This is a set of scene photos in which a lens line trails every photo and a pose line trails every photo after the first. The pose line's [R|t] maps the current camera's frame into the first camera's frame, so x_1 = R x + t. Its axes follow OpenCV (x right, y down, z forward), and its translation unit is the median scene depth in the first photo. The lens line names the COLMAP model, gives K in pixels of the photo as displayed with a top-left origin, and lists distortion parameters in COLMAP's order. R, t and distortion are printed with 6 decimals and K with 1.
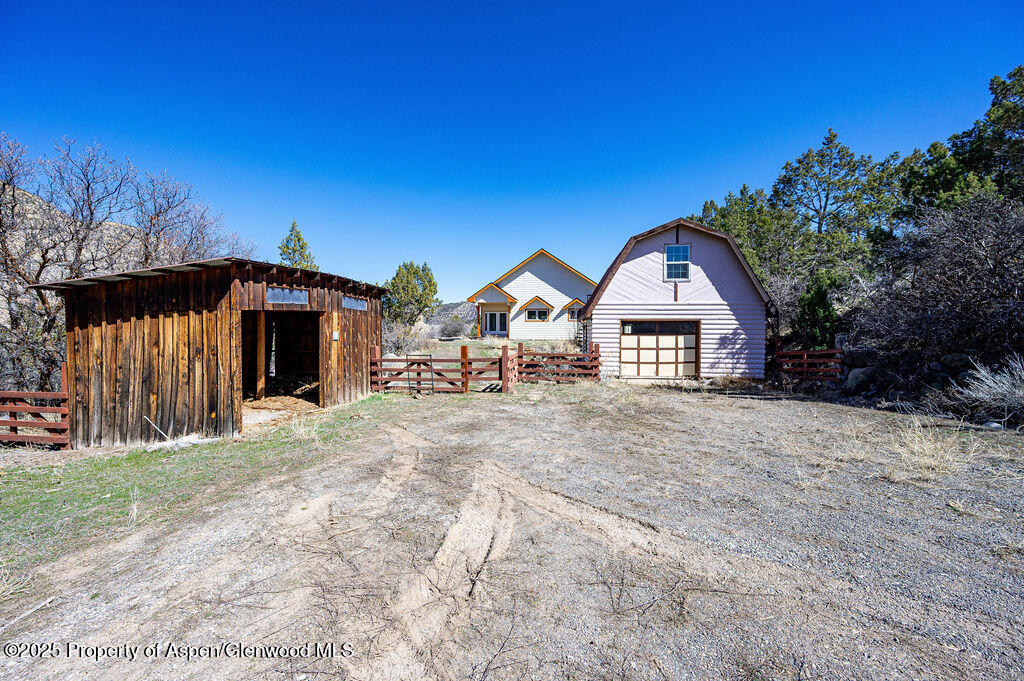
lens RADIAL K [[411.6, 0, 514.3], [0, 411.6, 338.8], [0, 0, 1]] dist [-0.010160, 0.000142]
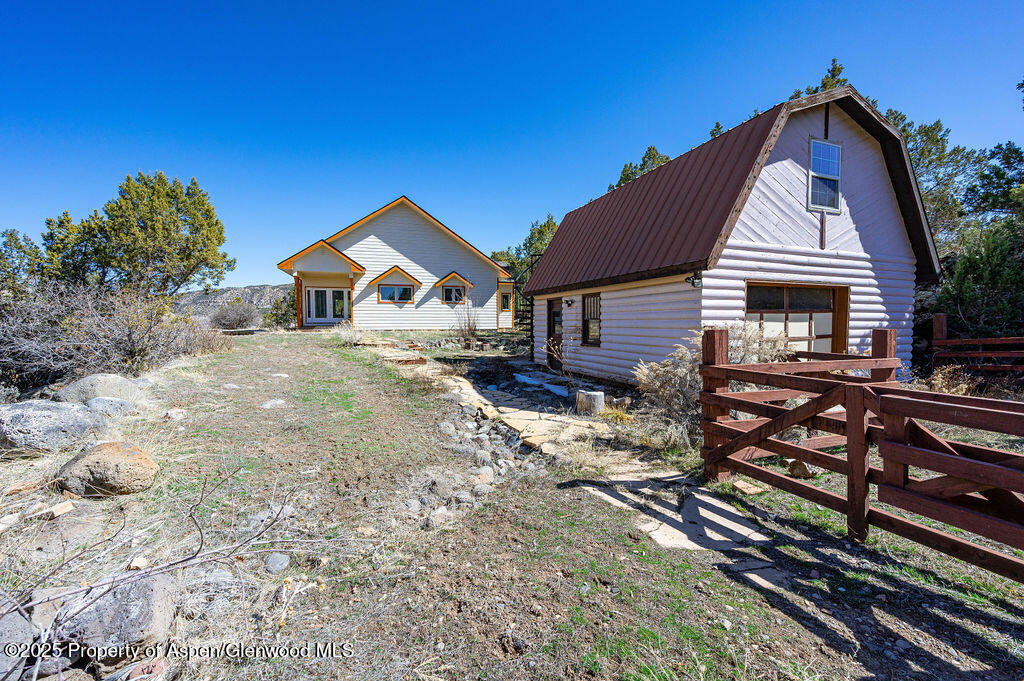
lens RADIAL K [[411.6, 0, 514.2], [0, 411.6, 340.1], [0, 0, 1]] dist [-0.010160, 0.000142]
pose [[0.885349, -0.024260, 0.464293, -0.114810], [0.014011, 0.999576, 0.025512, 0.003889], [-0.464715, -0.016082, 0.885314, 0.399488]]
